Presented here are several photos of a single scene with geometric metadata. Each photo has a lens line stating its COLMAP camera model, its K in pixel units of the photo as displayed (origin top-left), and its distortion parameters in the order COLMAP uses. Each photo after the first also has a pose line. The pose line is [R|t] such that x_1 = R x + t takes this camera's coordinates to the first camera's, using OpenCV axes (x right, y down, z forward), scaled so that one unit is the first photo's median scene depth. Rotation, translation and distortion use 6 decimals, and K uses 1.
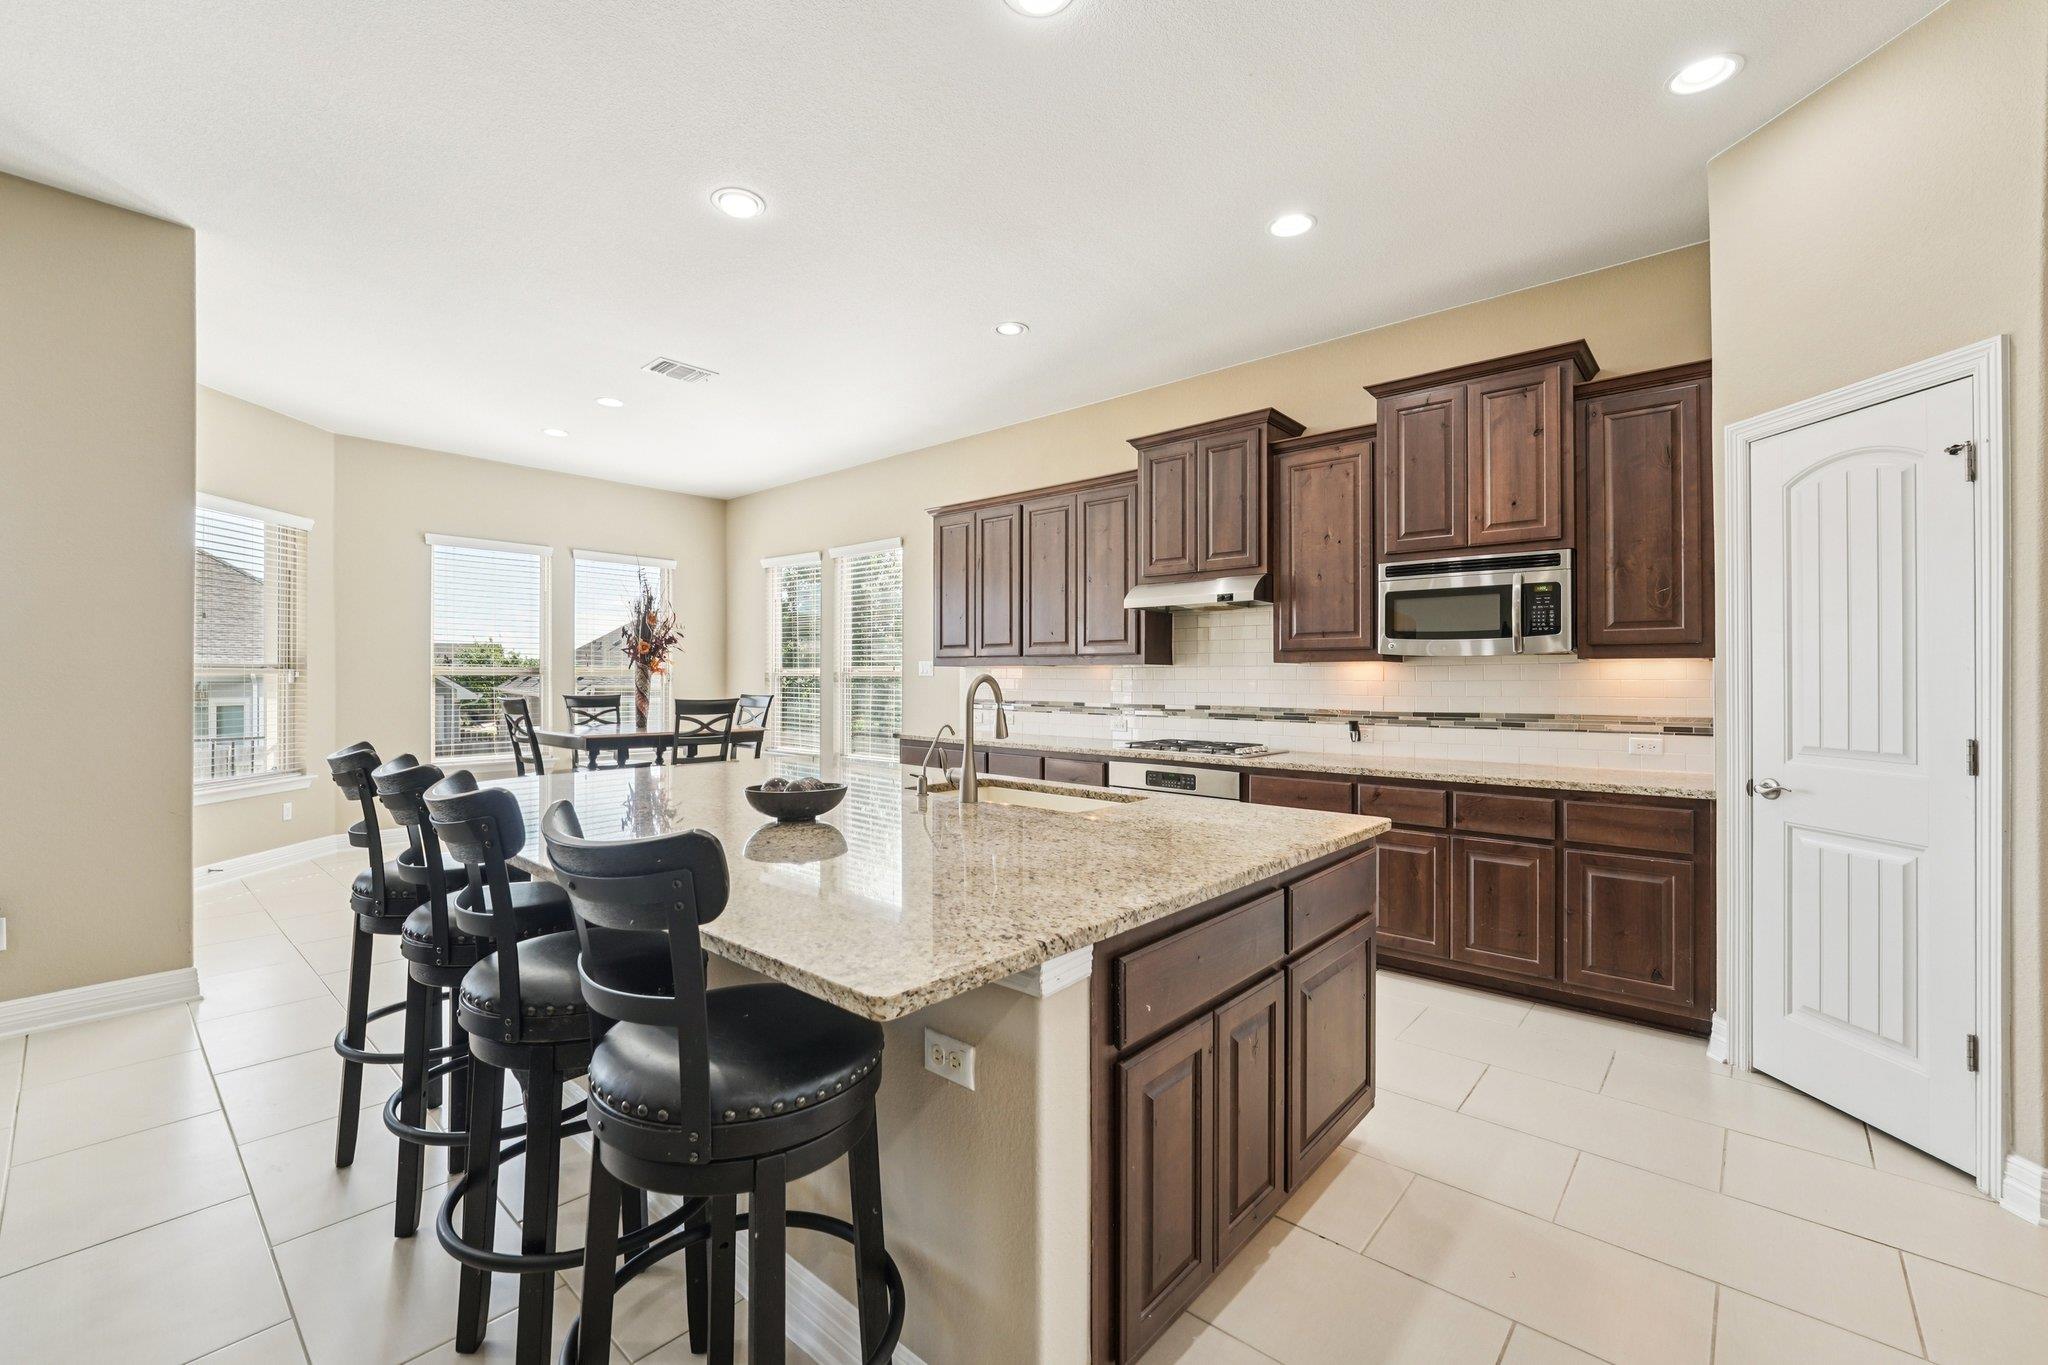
lens RADIAL K [[859.1, 0, 1013.3], [0, 859.1, 676.4], [0, 0, 1]] dist [-0.004588, -0.000142]
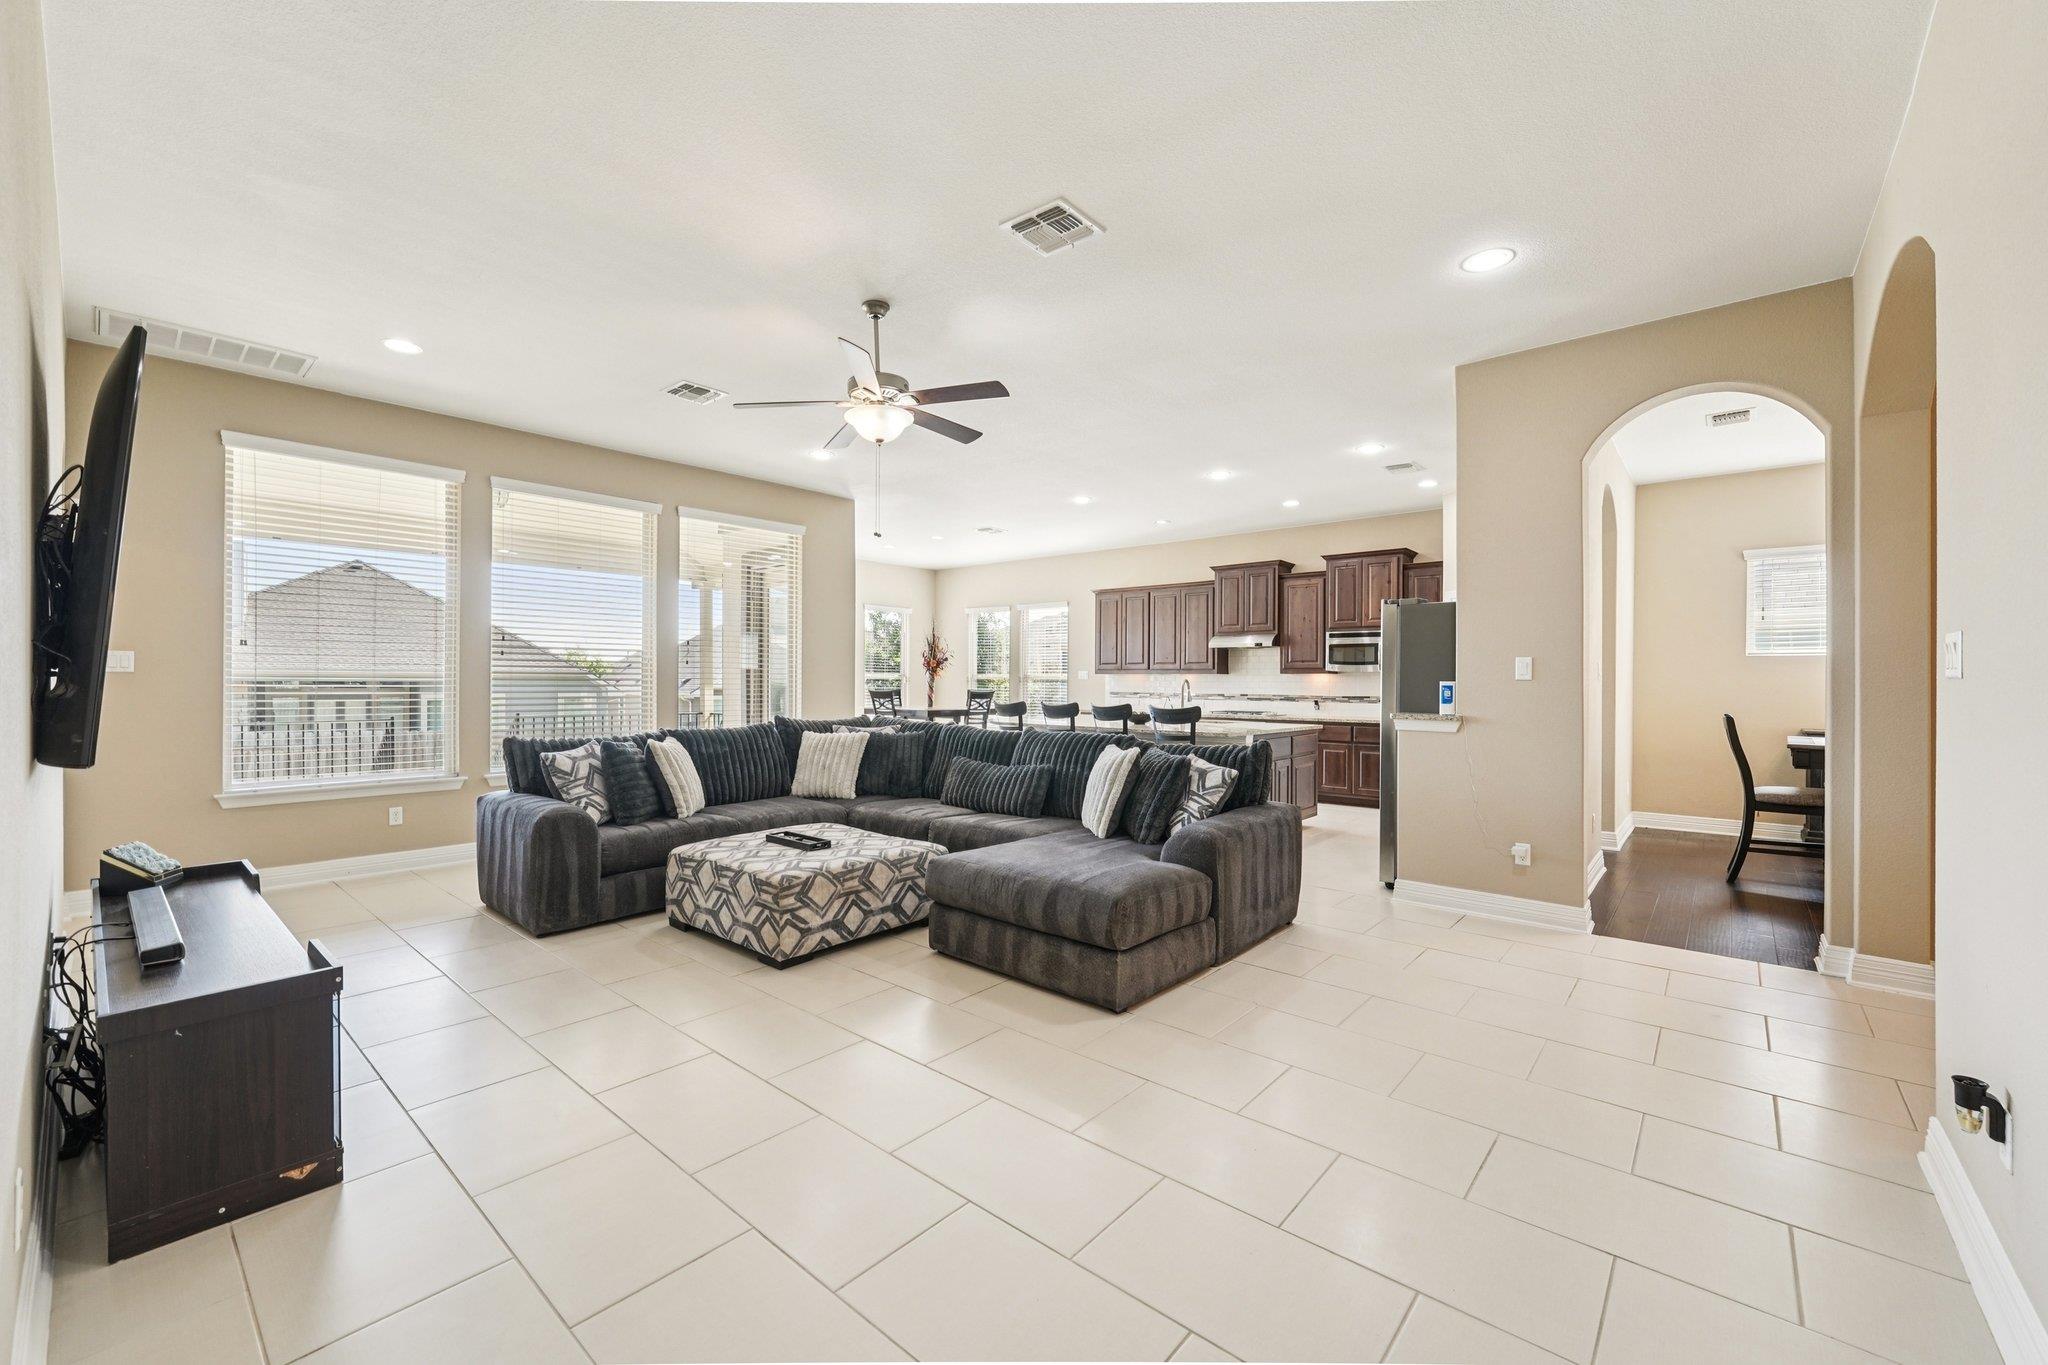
lens RADIAL K [[832.8, 0, 1009.1], [0, 832.8, 682.4], [0, 0, 1]] dist [-0.017745, 0.005669]
pose [[0.999938, 0.002330, 0.010871, -0.401861], [-0.002382, 0.999985, 0.004839, -0.002878], [-0.010860, -0.004864, 0.999929, -1.089462]]
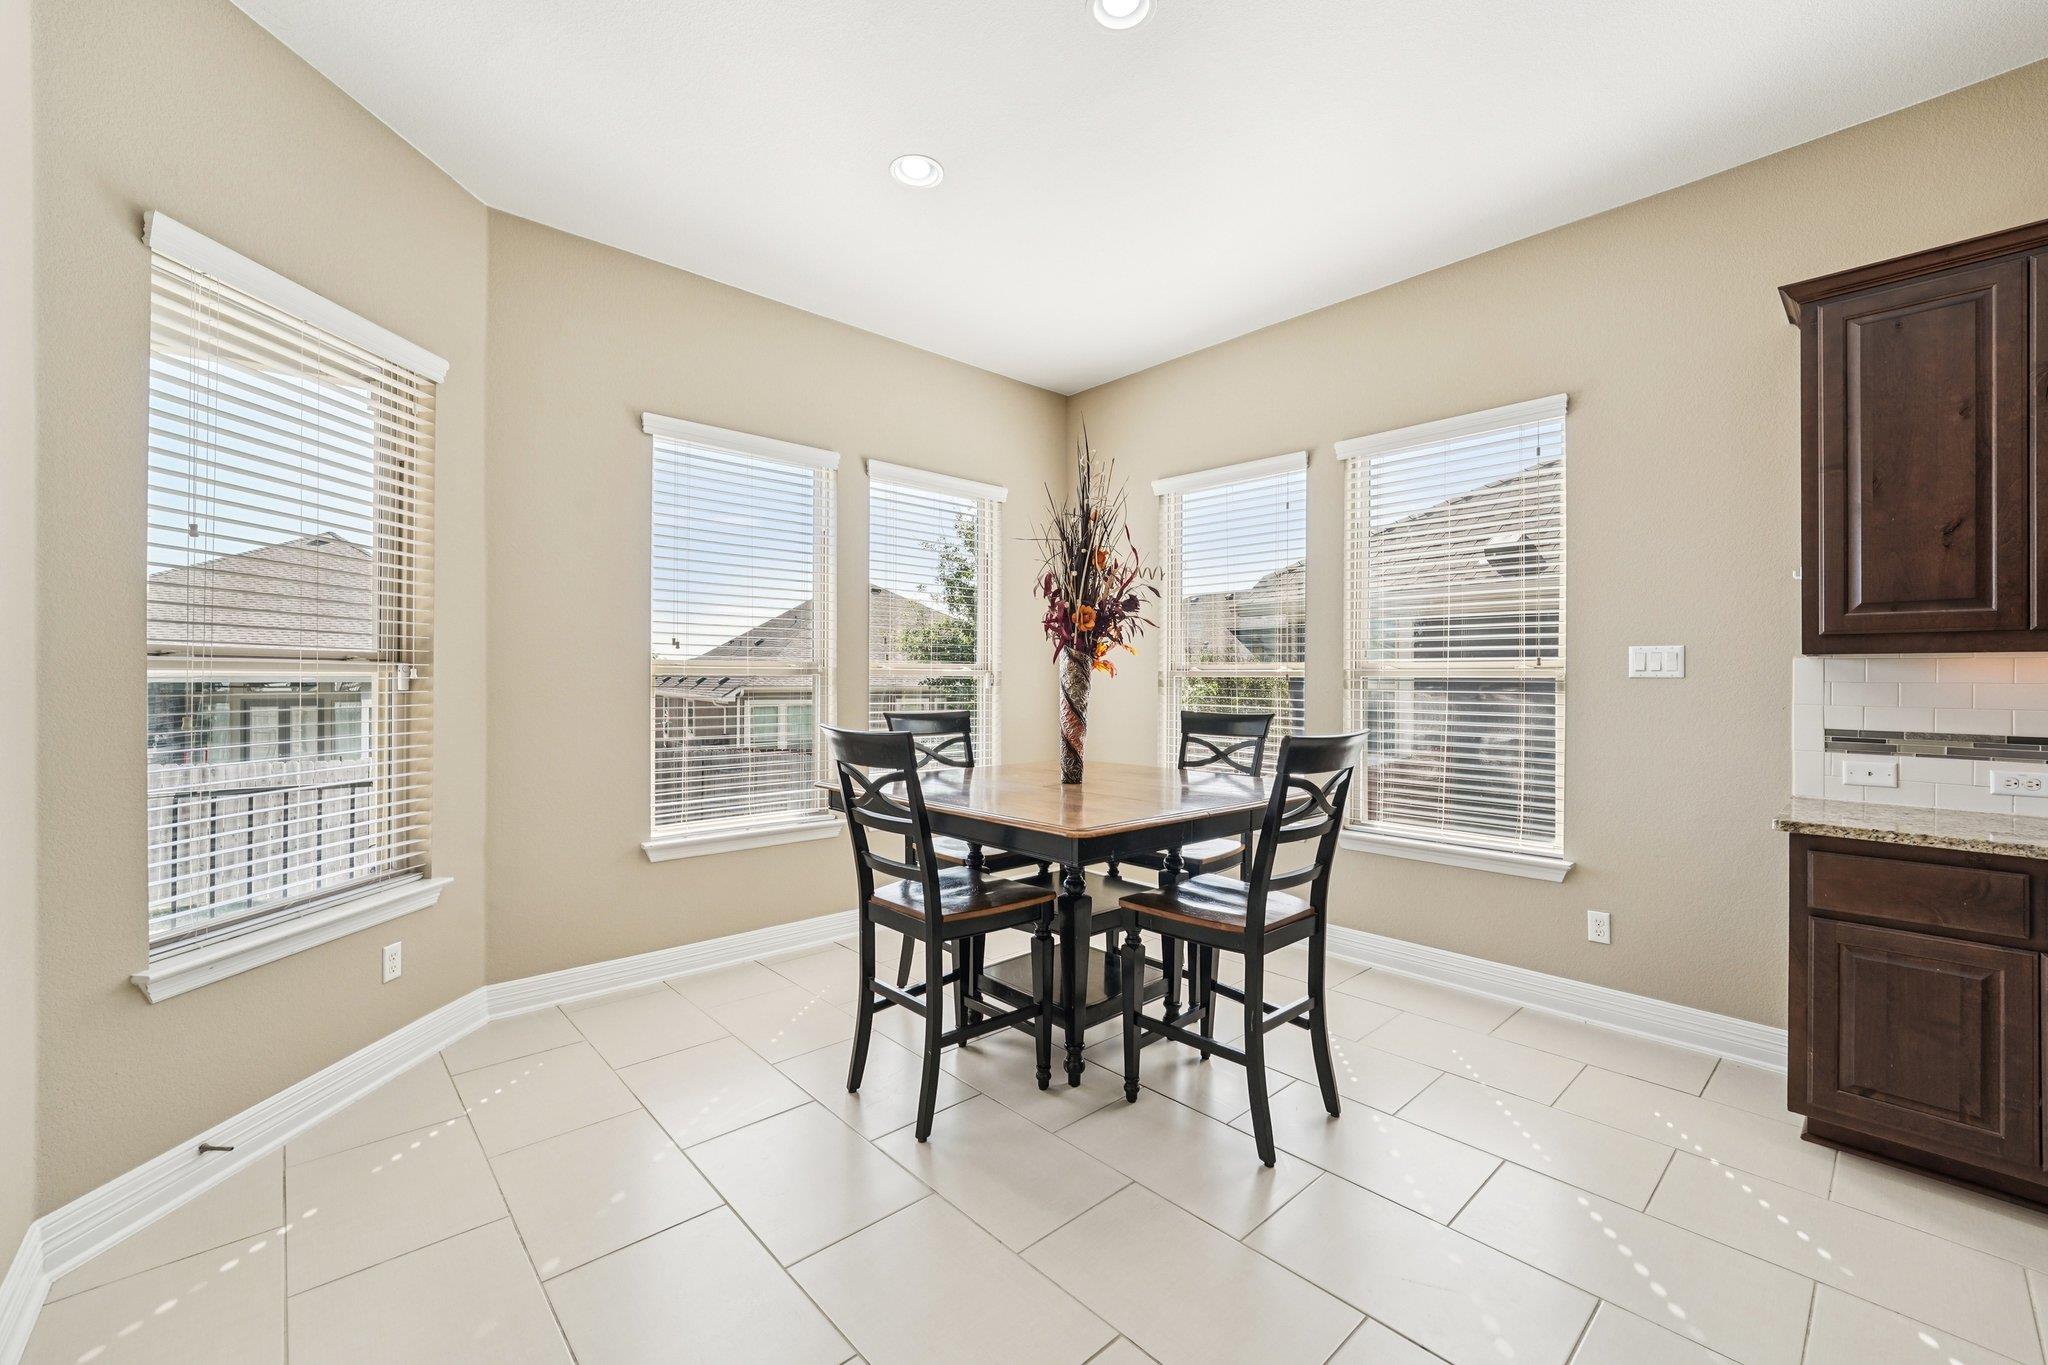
lens RADIAL K [[832.8, 0, 1009.1], [0, 832.8, 682.4], [0, 0, 1]] dist [-0.017745, 0.005669]
pose [[0.994423, 0.001173, -0.105460, -0.591578], [-0.000635, 0.999987, 0.005133, 0.000138], [0.105465, -0.005037, 0.994410, 0.748494]]
